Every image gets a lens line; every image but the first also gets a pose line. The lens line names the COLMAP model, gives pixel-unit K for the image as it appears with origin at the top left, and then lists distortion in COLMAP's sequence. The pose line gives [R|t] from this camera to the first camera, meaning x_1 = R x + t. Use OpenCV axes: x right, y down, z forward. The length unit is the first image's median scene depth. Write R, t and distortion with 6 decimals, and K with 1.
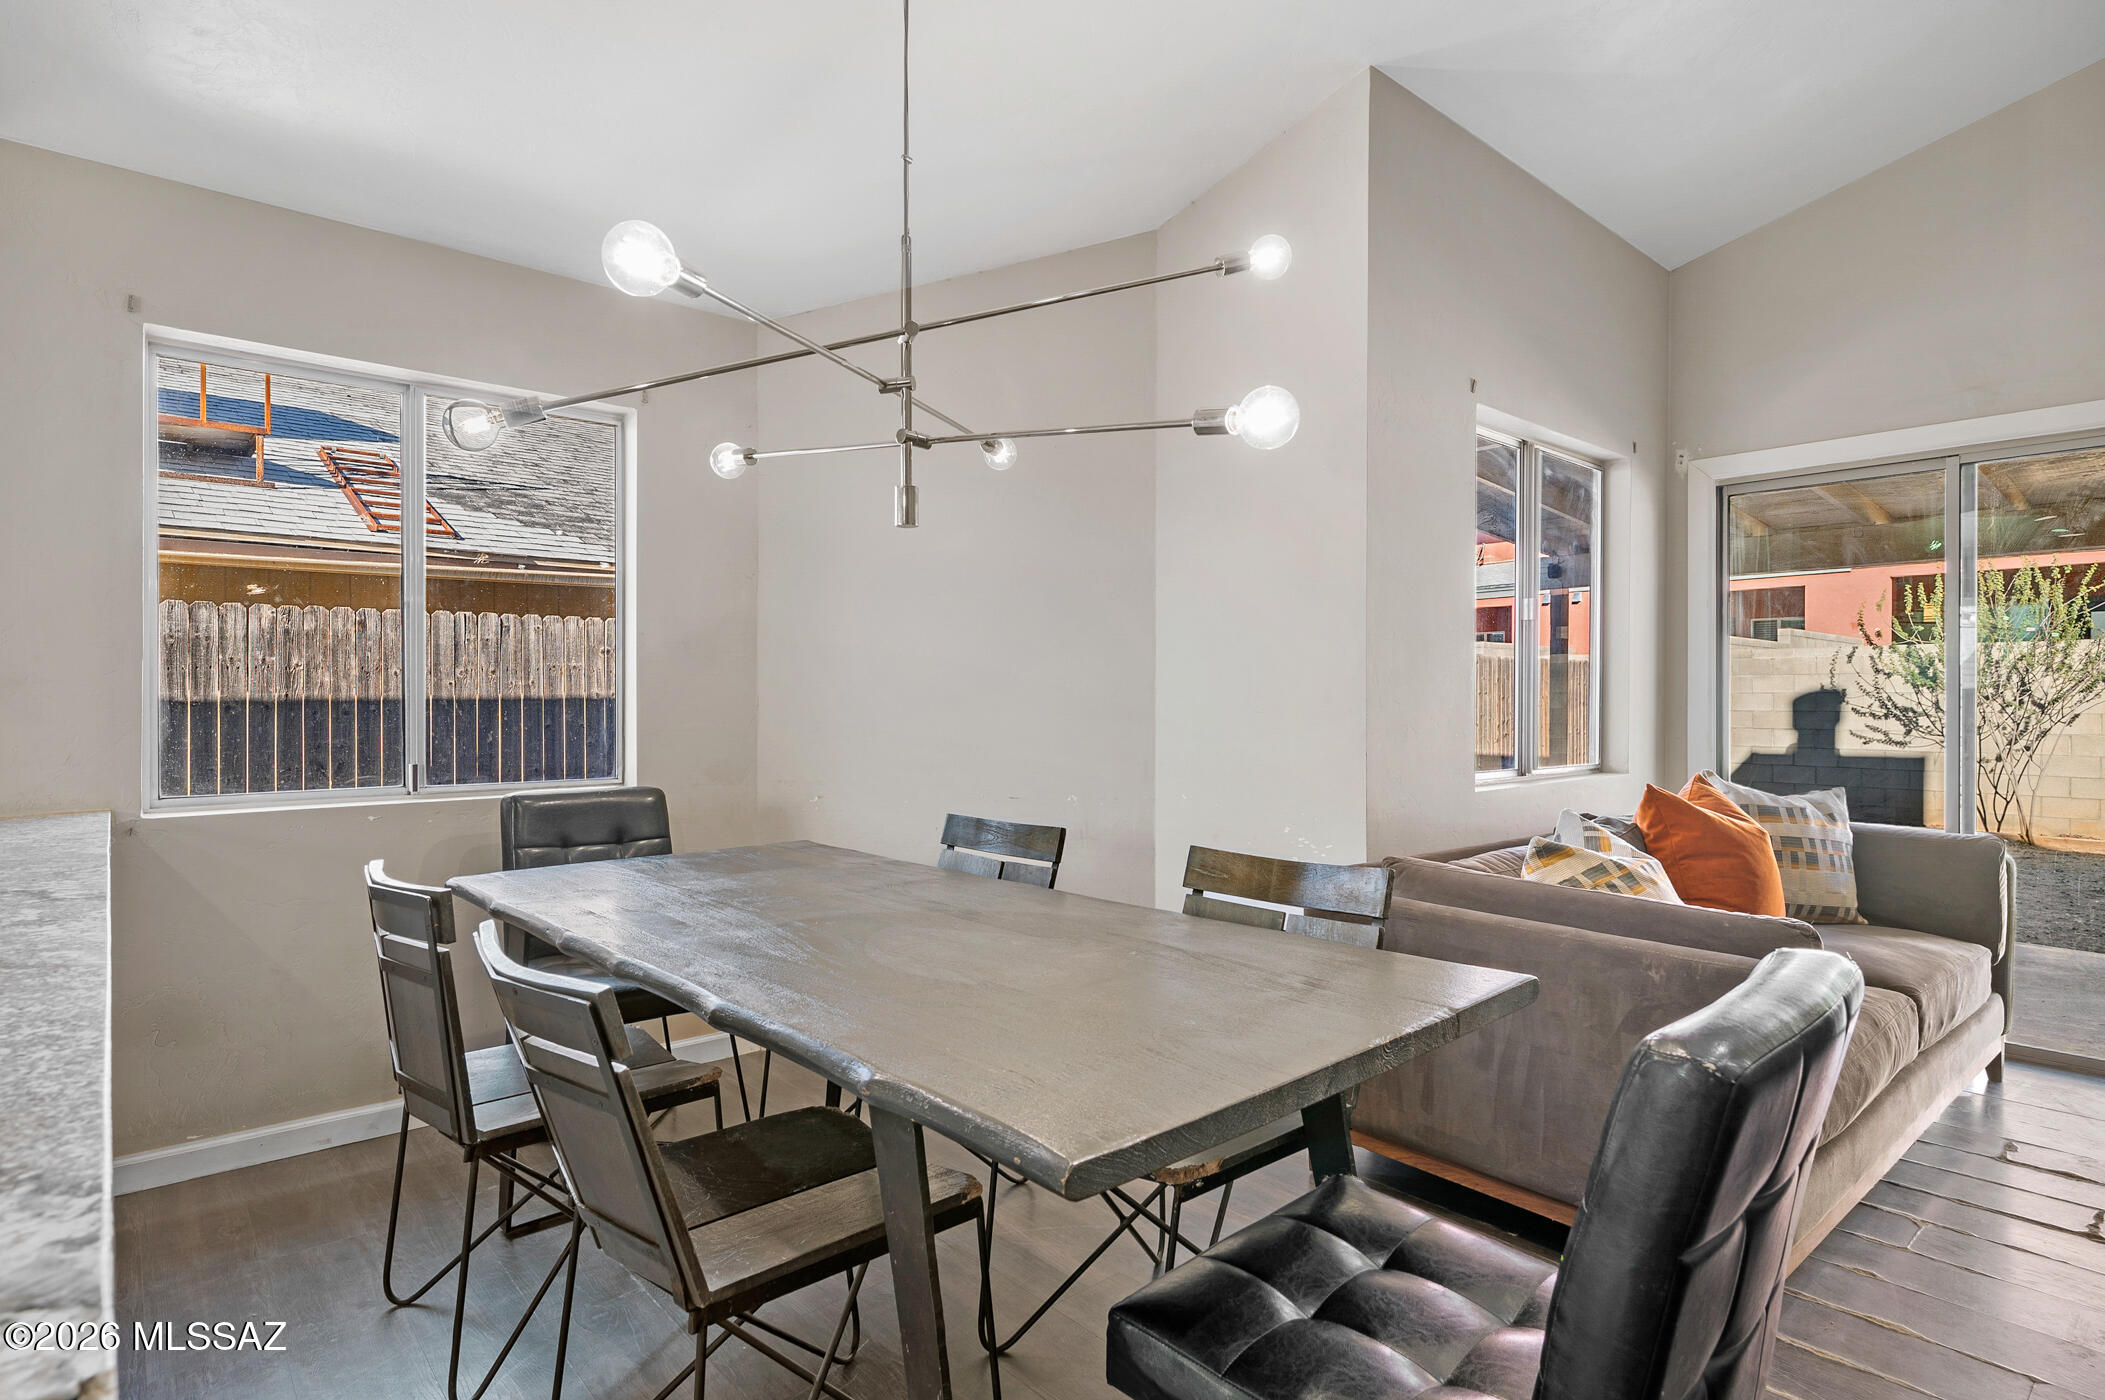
lens RADIAL K [[1078.3, 0, 1041.1], [0, 1078.3, 696.1], [0, 0, 1]] dist [-0.002527, -0.000535]
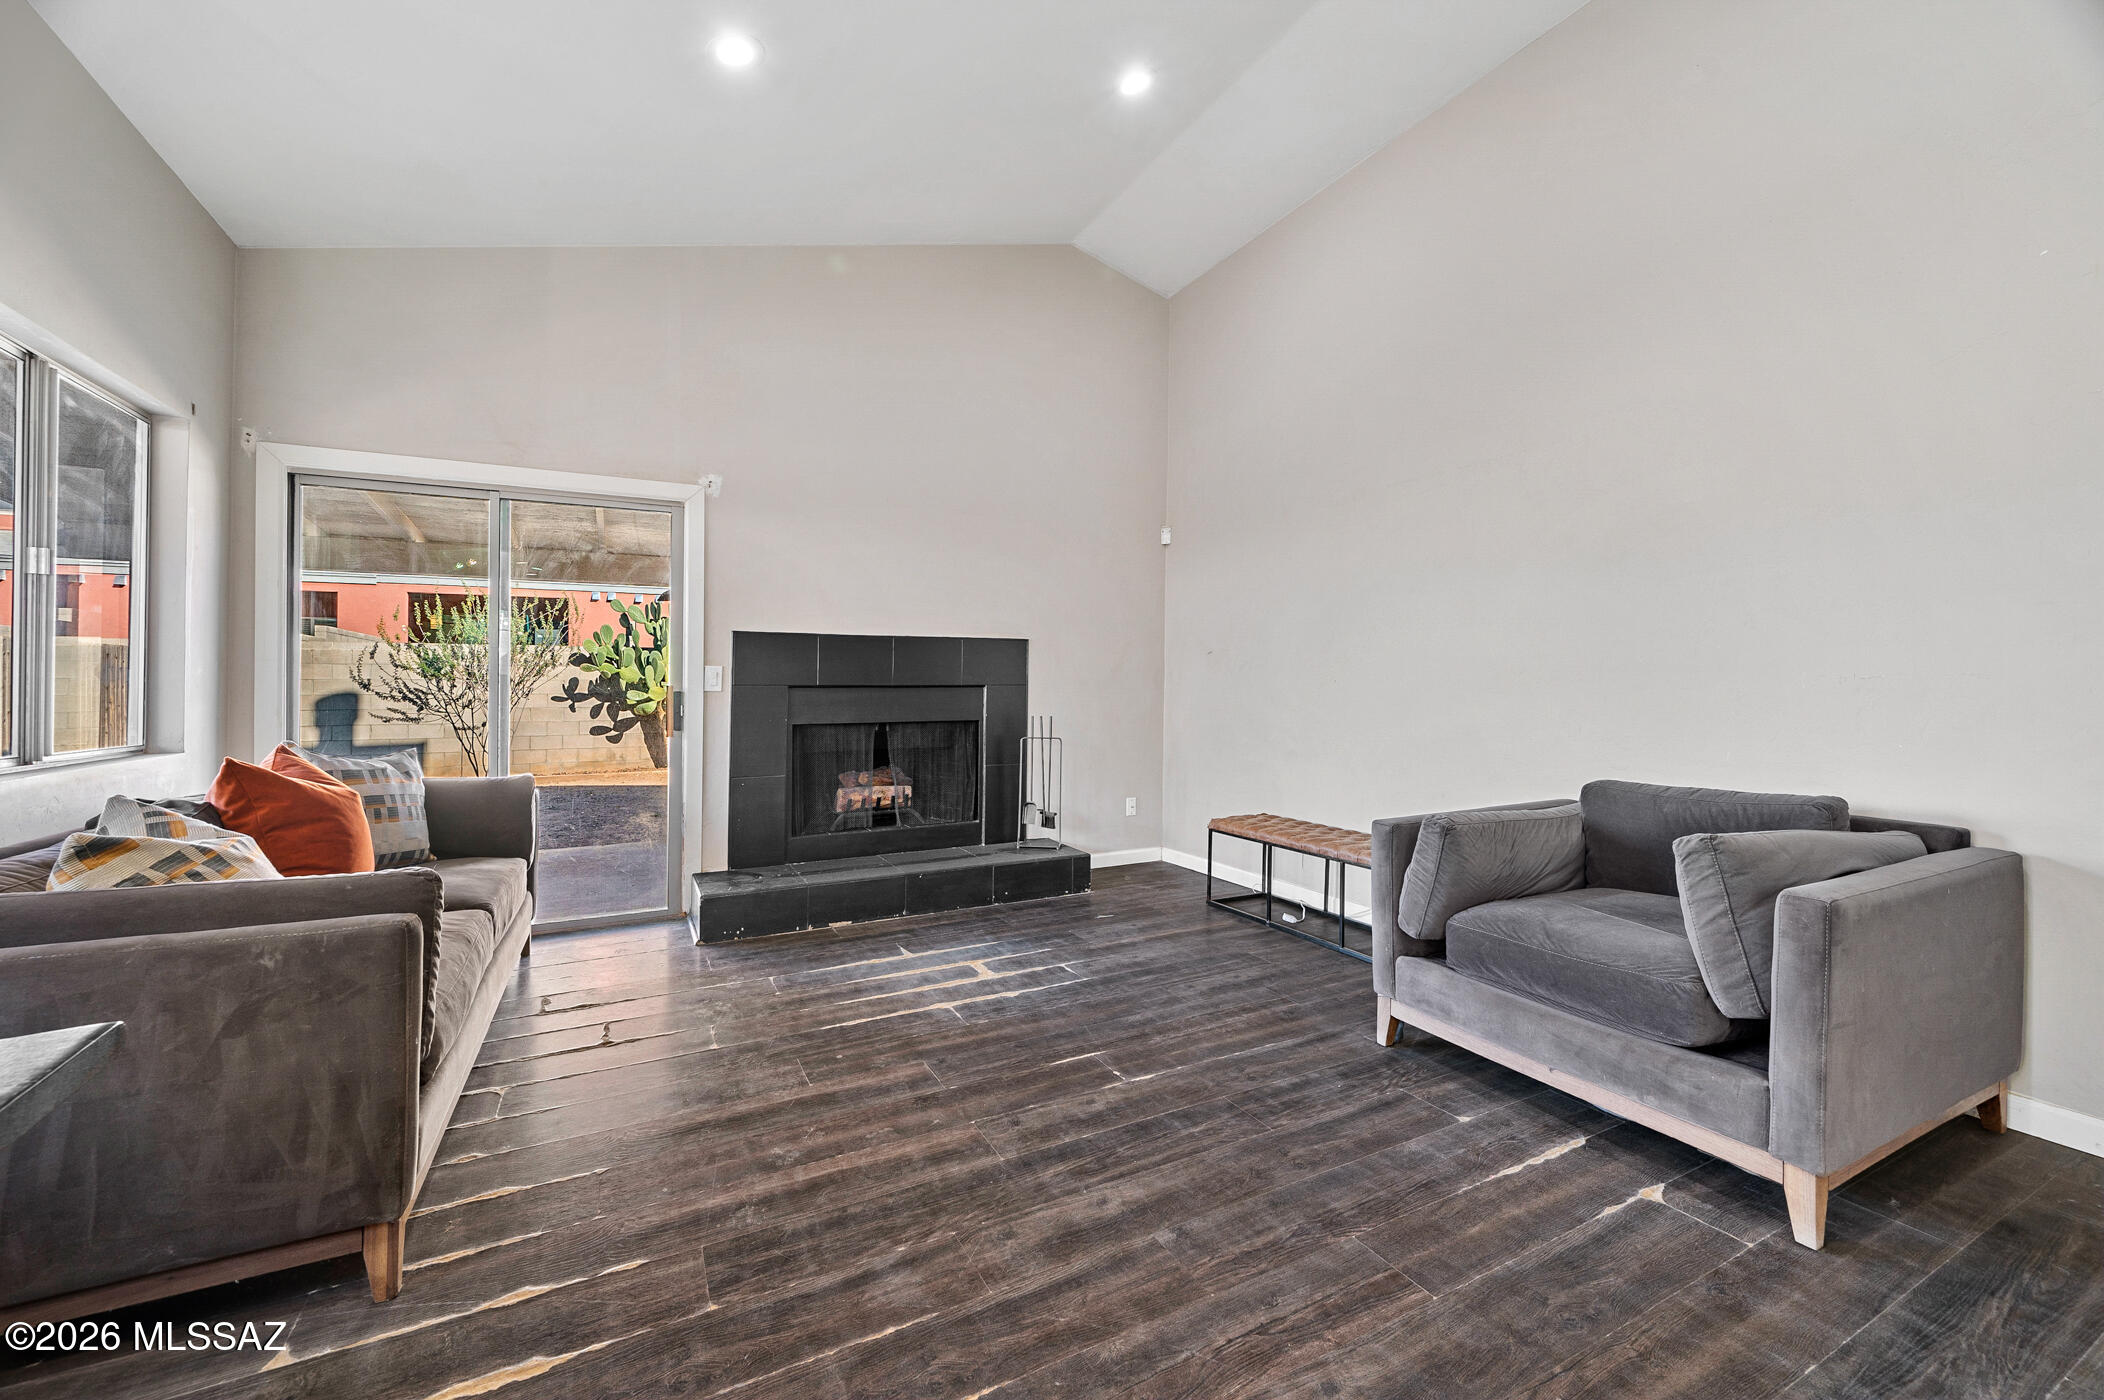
lens RADIAL K [[830.8, 0, 1037.6], [0, 830.8, 681.9], [0, 0, 1]] dist [0.000212, -0.000042]
pose [[0.247936, 0.002069, 0.968774, 0.033914], [0.001178, 0.999996, -0.002437, 0.016787], [-0.968776, 0.001745, 0.247933, 0.126954]]
